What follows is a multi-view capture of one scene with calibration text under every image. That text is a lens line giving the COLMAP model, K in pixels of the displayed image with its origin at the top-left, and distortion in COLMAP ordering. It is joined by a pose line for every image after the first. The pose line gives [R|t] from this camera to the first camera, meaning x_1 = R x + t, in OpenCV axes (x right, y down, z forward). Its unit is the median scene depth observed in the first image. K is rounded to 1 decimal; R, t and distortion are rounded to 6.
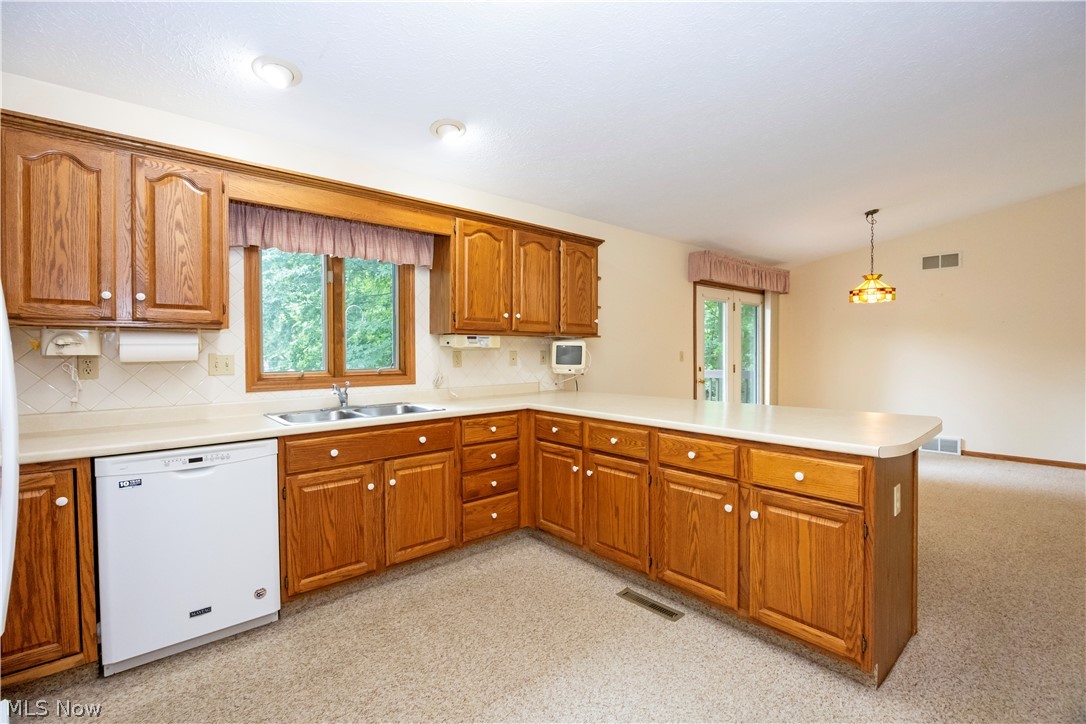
lens RADIAL K [[476.4, 0, 543.0], [0, 476.4, 362.0], [0, 0, 1]] dist [-0.002845, -0.000595]
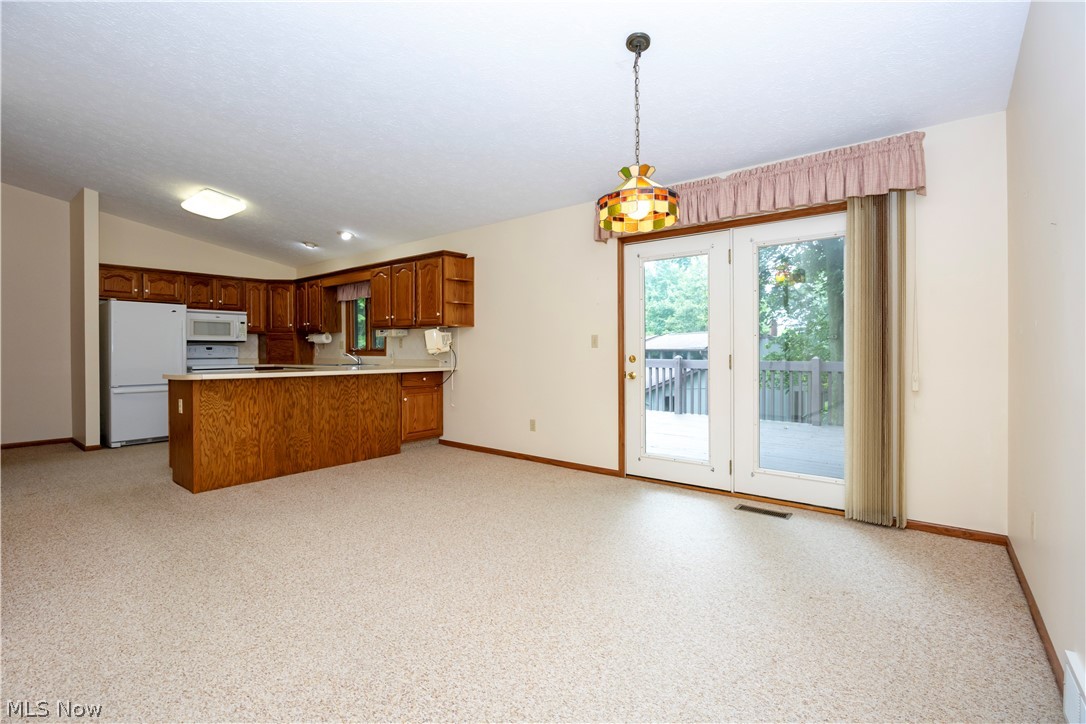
lens RADIAL K [[492.7, 0, 538.6], [0, 492.7, 354.0], [0, 0, 1]] dist [-0.018380, -0.000547]
pose [[0.177150, 0.015119, -0.984068, 1.805892], [-0.021154, 0.999709, 0.011552, 0.002467], [0.983956, 0.018771, 0.177418, 1.252537]]
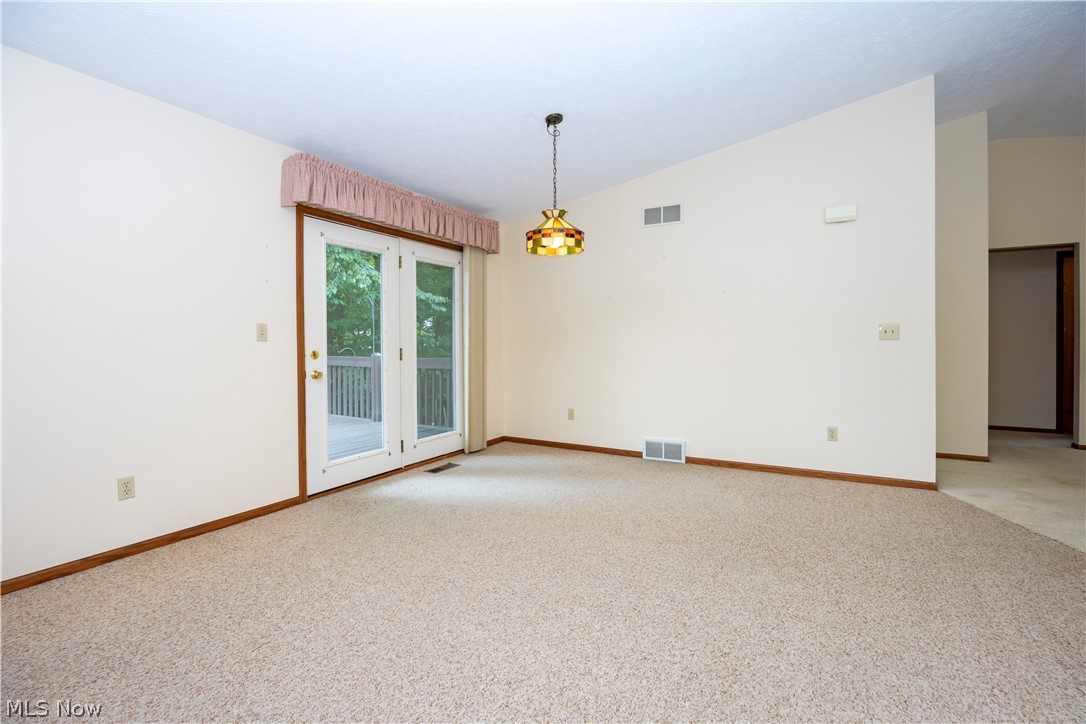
lens RADIAL K [[481.2, 0, 545.0], [0, 481.2, 345.2], [0, 0, 1]] dist [-0.018864, -0.000443]
pose [[0.947444, -0.000728, 0.319921, 0.711382], [0.006783, 0.999818, -0.017812, 0.027080], [-0.319849, 0.019046, 0.947277, 0.564381]]
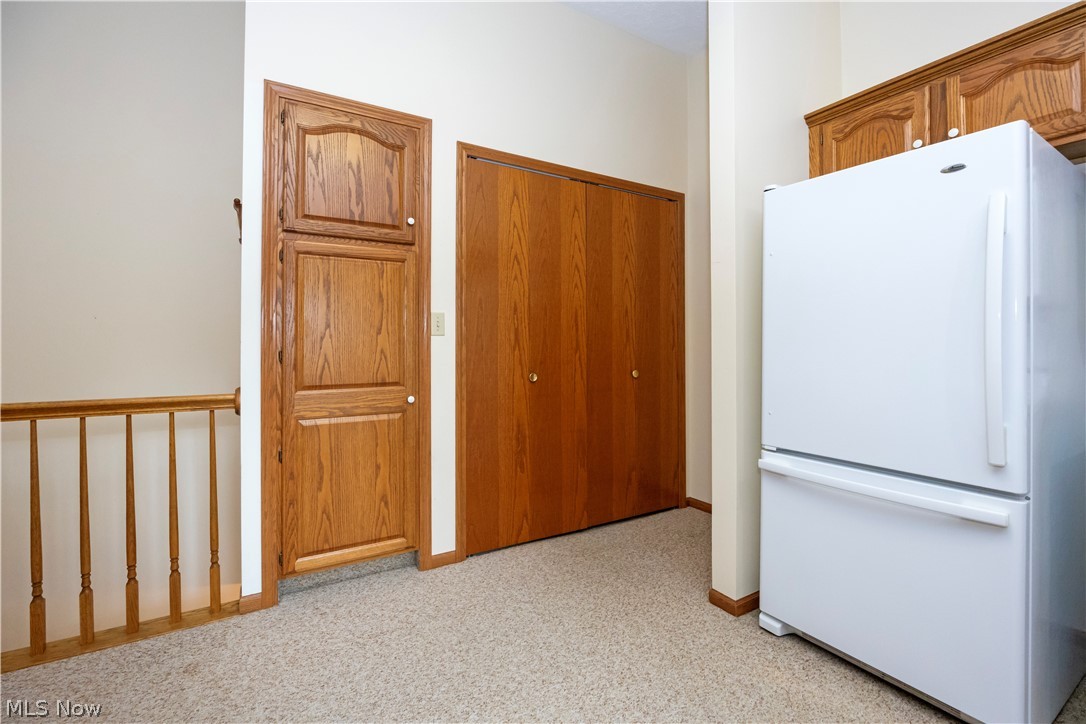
lens RADIAL K [[481.2, 0, 545.0], [0, 481.2, 345.2], [0, 0, 1]] dist [-0.018864, -0.000443]
pose [[-0.986489, 0.008711, 0.163598, 0.013752], [0.013706, 0.999473, 0.029423, 0.026483], [-0.163255, 0.031268, -0.986088, 0.677178]]
